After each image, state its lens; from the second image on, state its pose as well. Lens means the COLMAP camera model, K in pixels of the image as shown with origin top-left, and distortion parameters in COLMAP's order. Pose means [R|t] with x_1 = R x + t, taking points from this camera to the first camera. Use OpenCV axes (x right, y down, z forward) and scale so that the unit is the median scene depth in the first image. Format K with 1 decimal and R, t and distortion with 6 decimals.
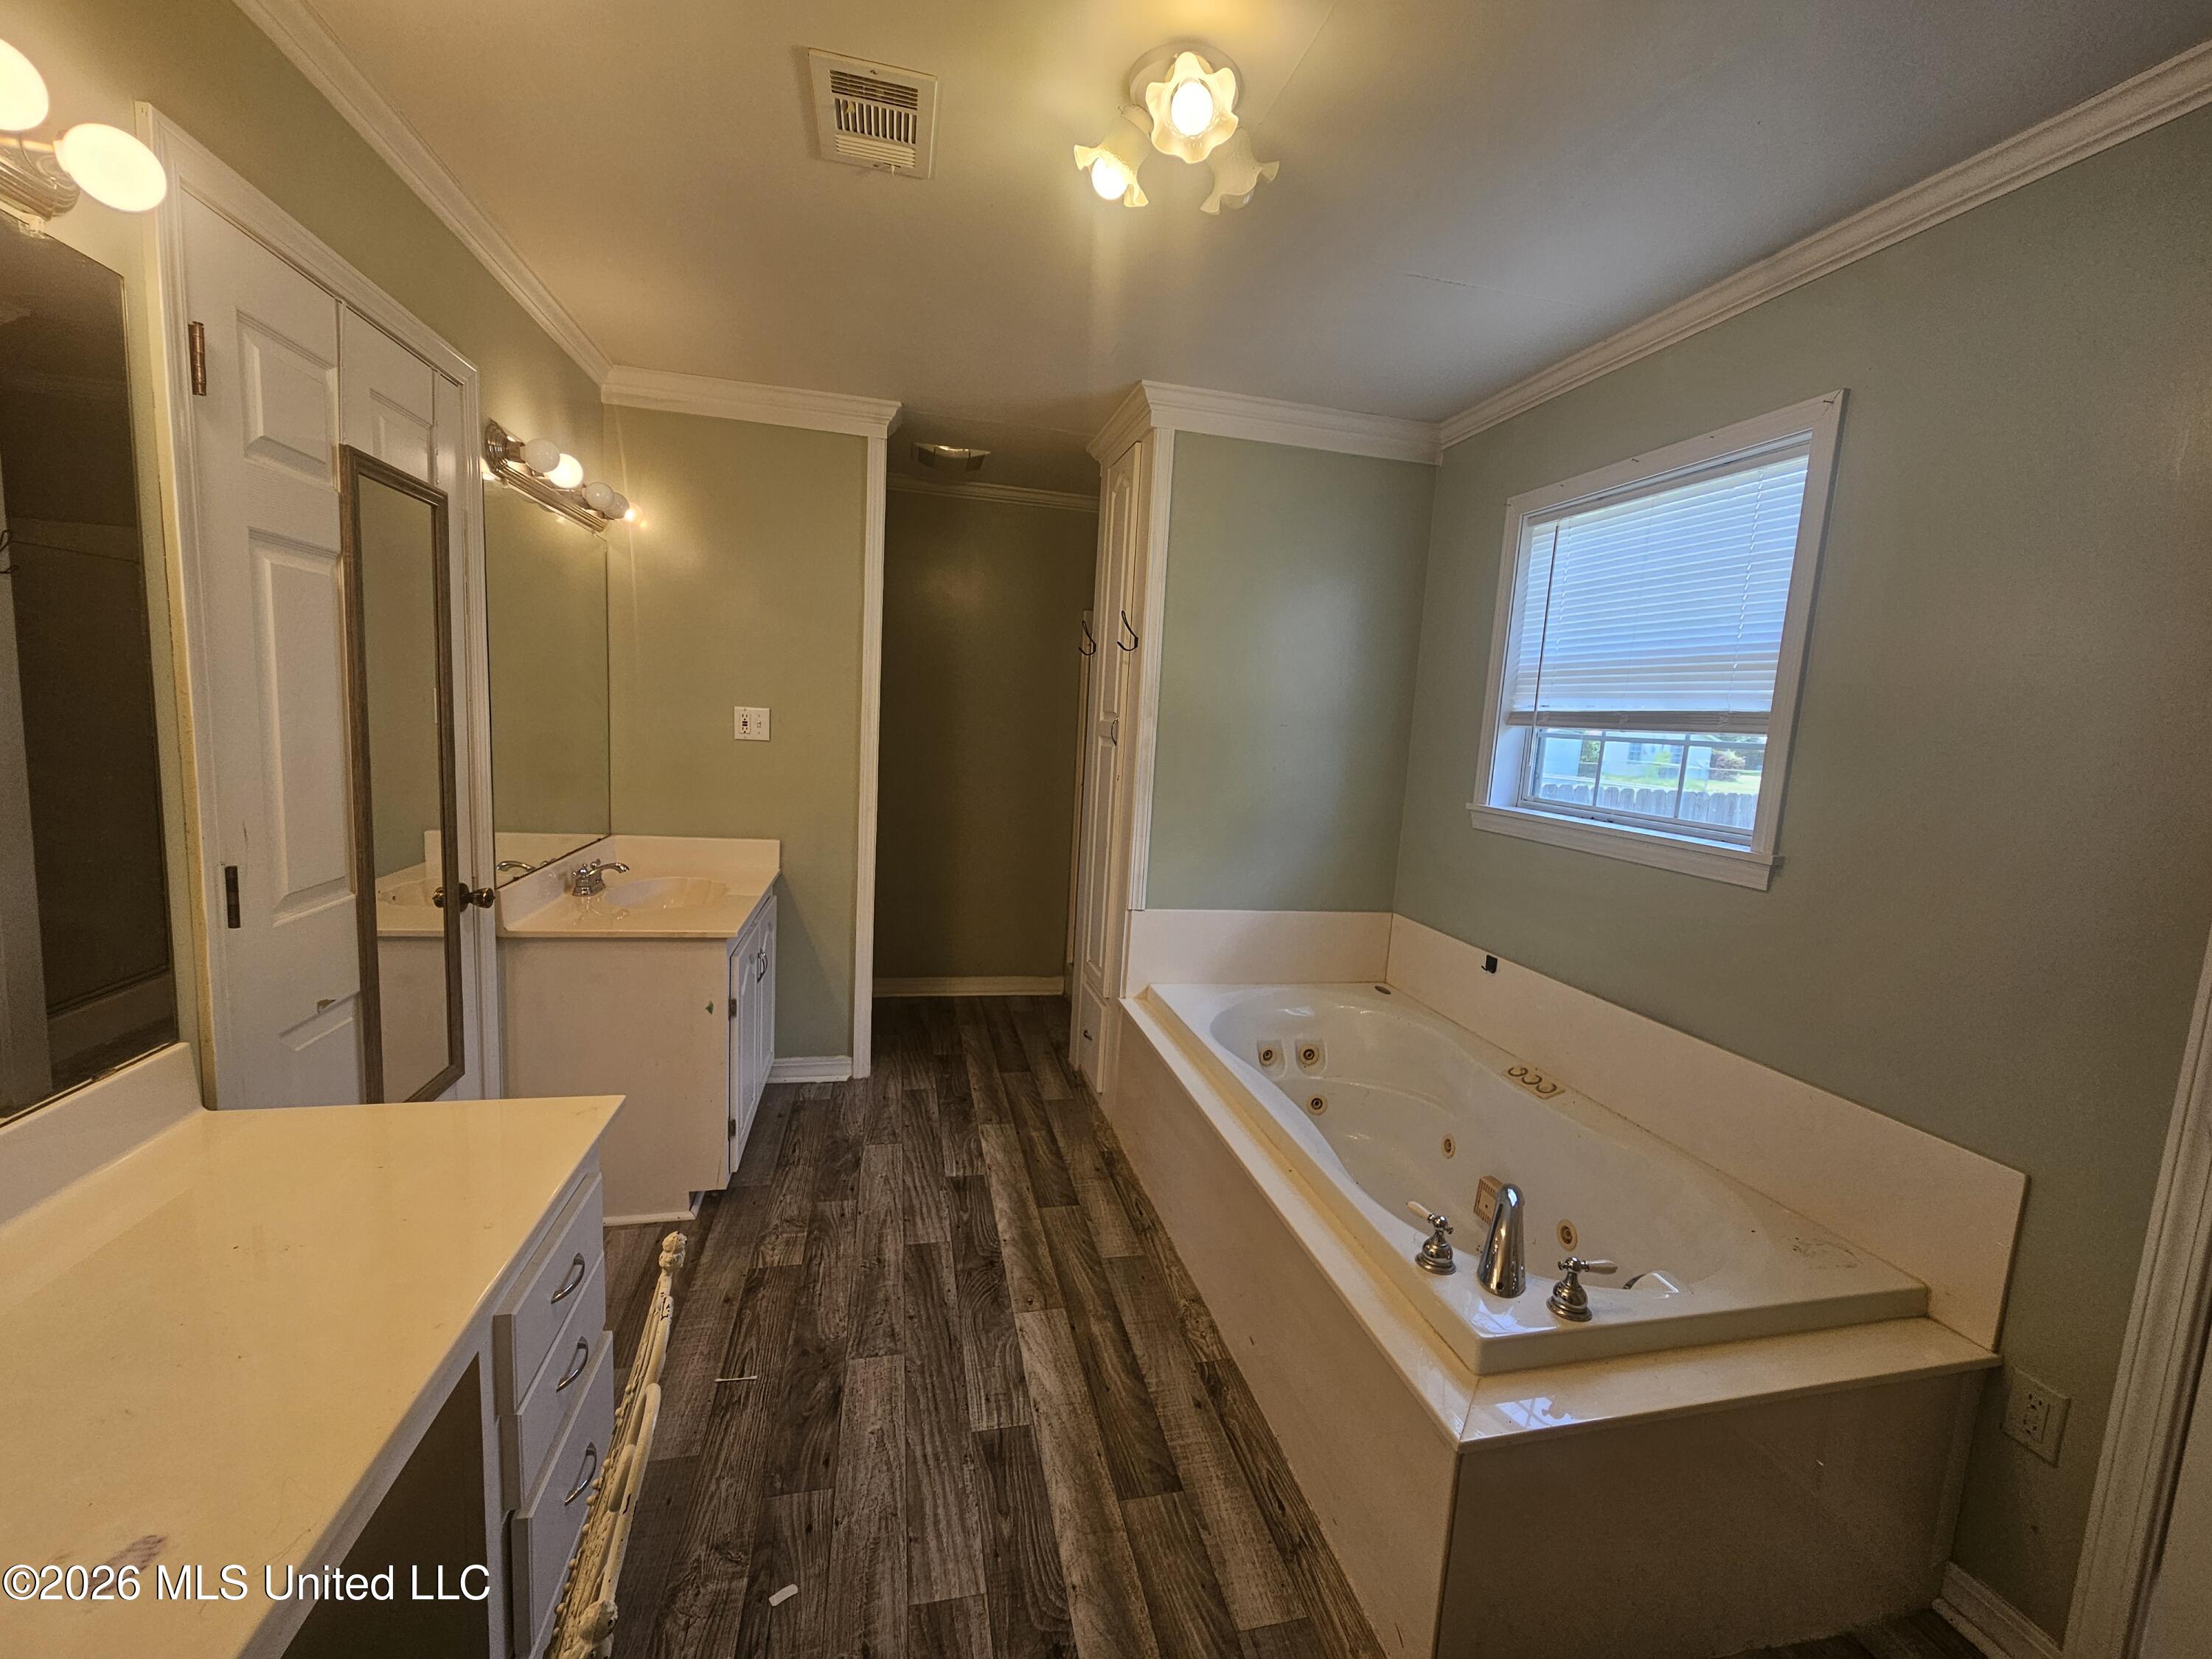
lens RADIAL K [[914.4, 0, 1115.1], [0, 914.4, 833.9], [0, 0, 1]] dist [-0.000005, -0.000128]
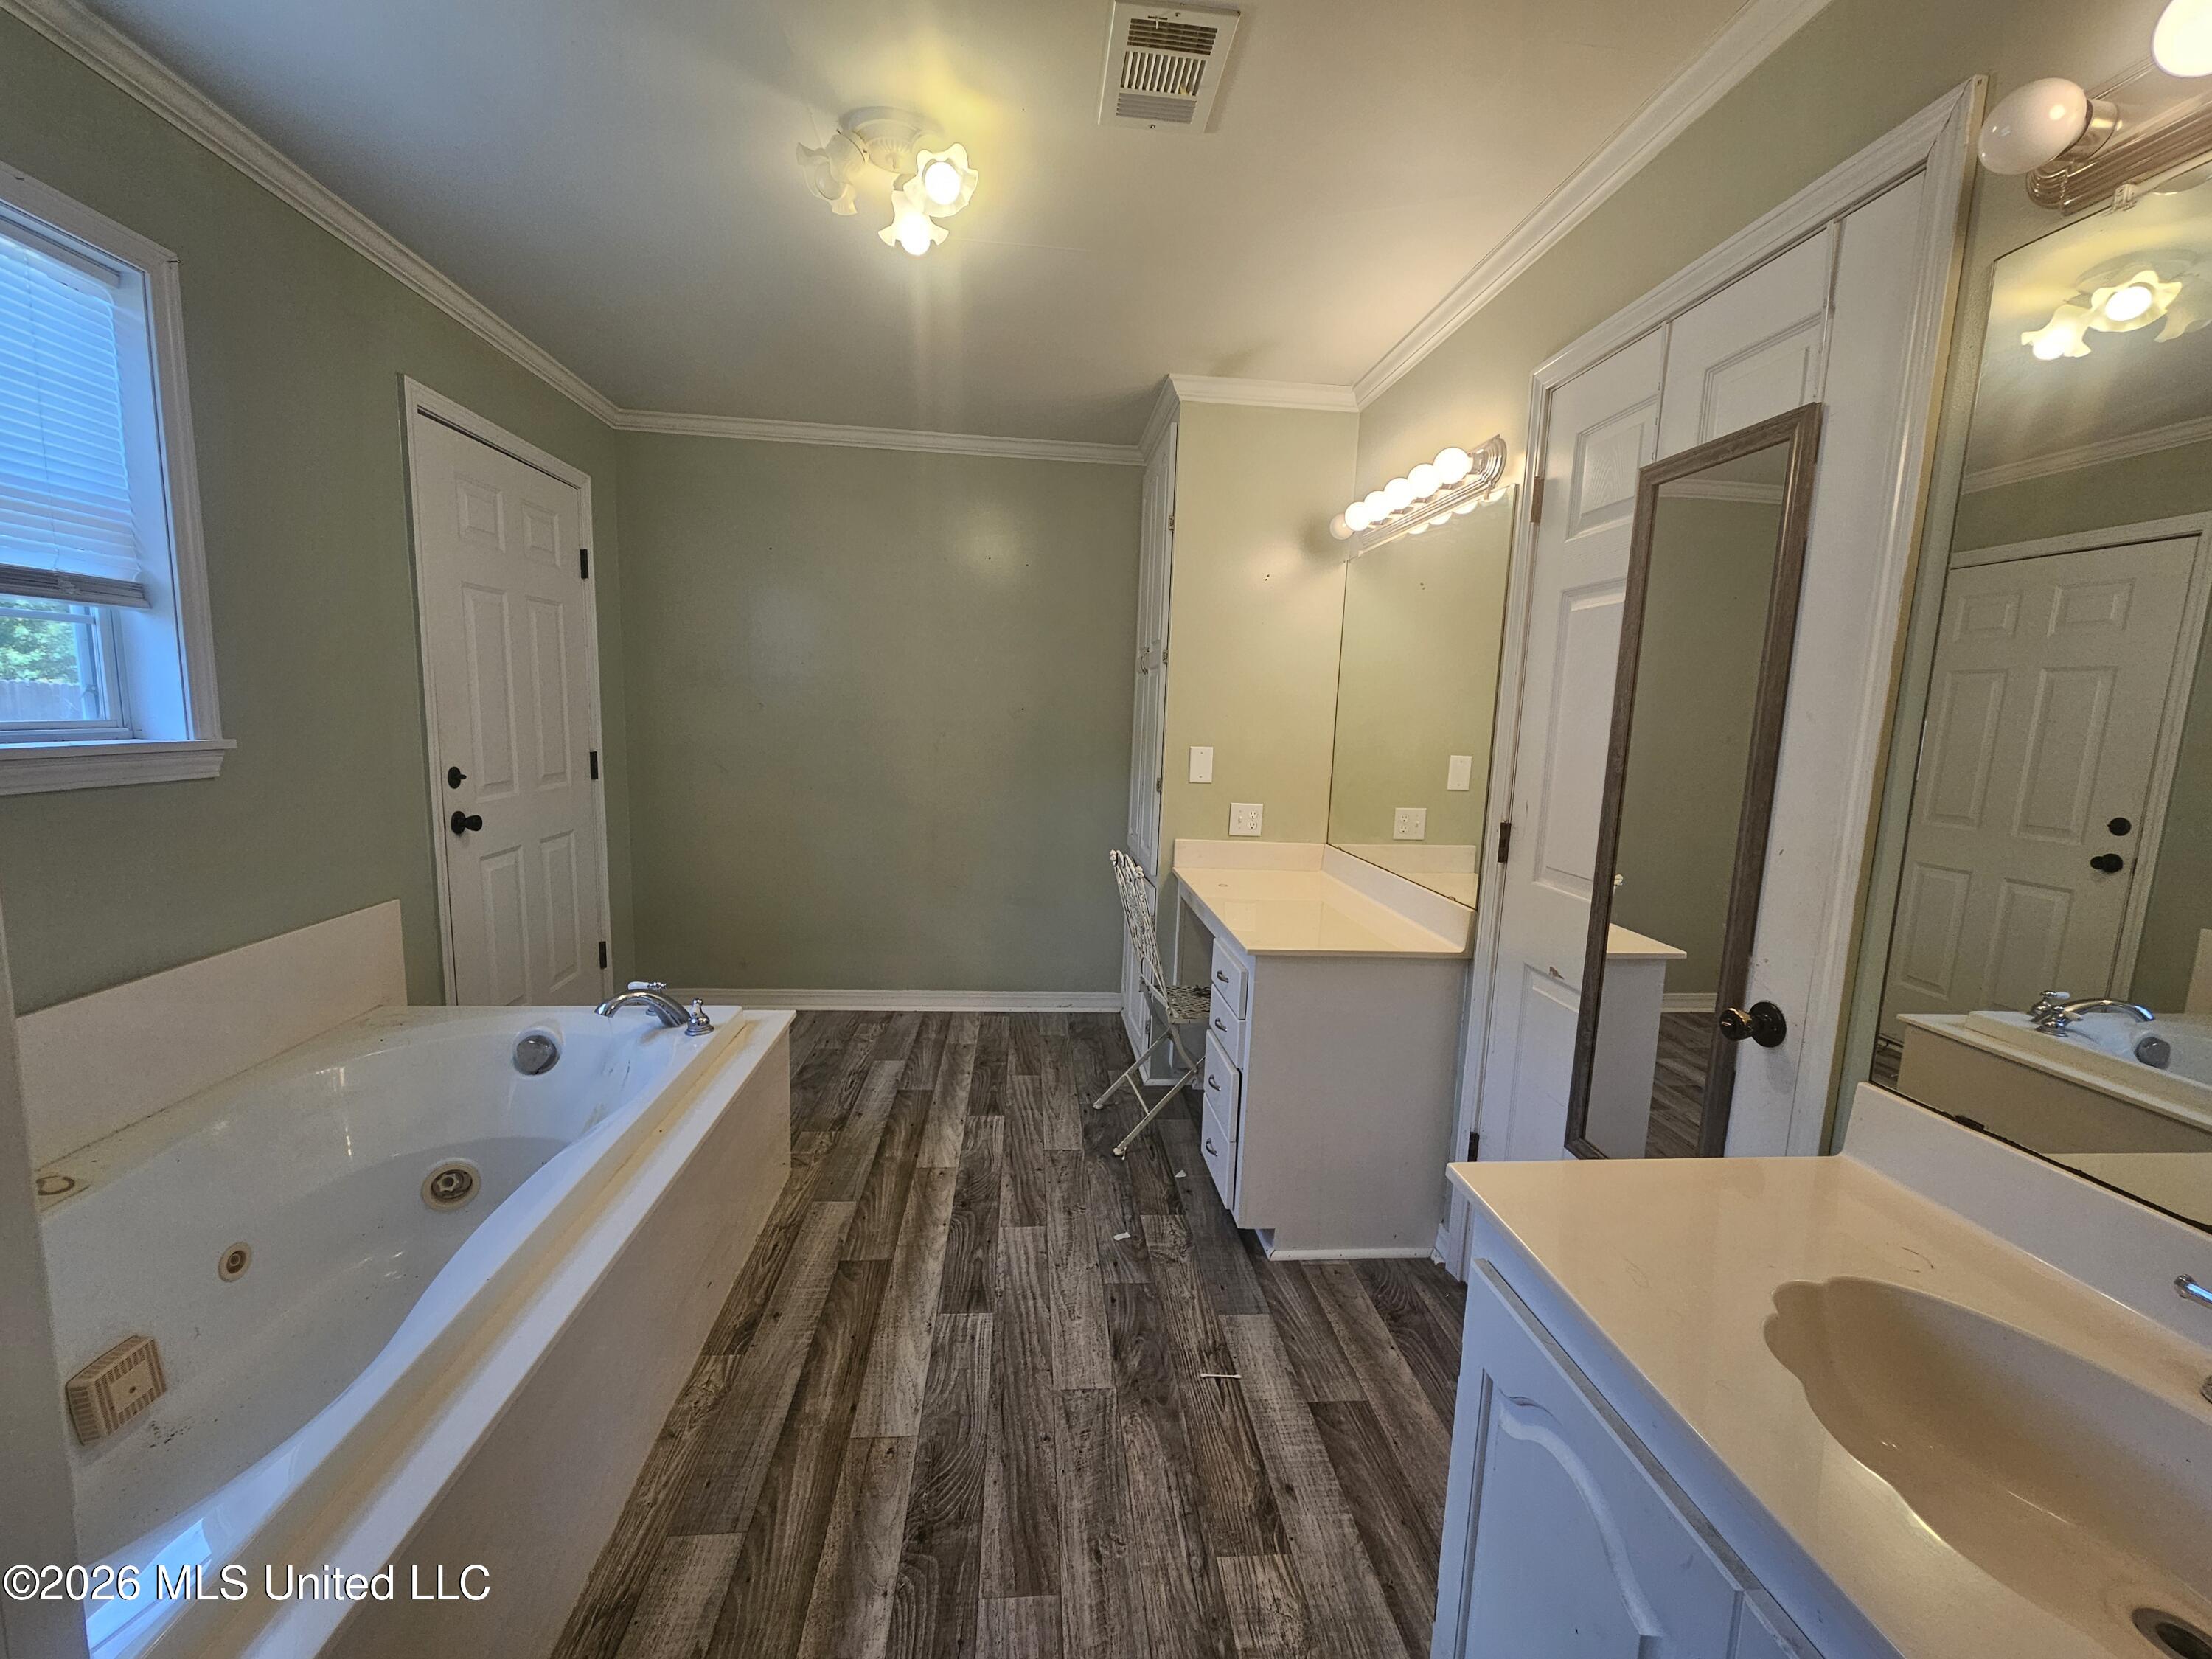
lens RADIAL K [[914.4, 0, 1115.1], [0, 914.4, 833.9], [0, 0, 1]] dist [-0.000005, -0.000128]
pose [[-0.985986, -0.114236, 0.121580, -0.346057], [-0.078565, 0.960857, 0.265672, -0.207983], [-0.147170, 0.252397, -0.956366, 1.759574]]
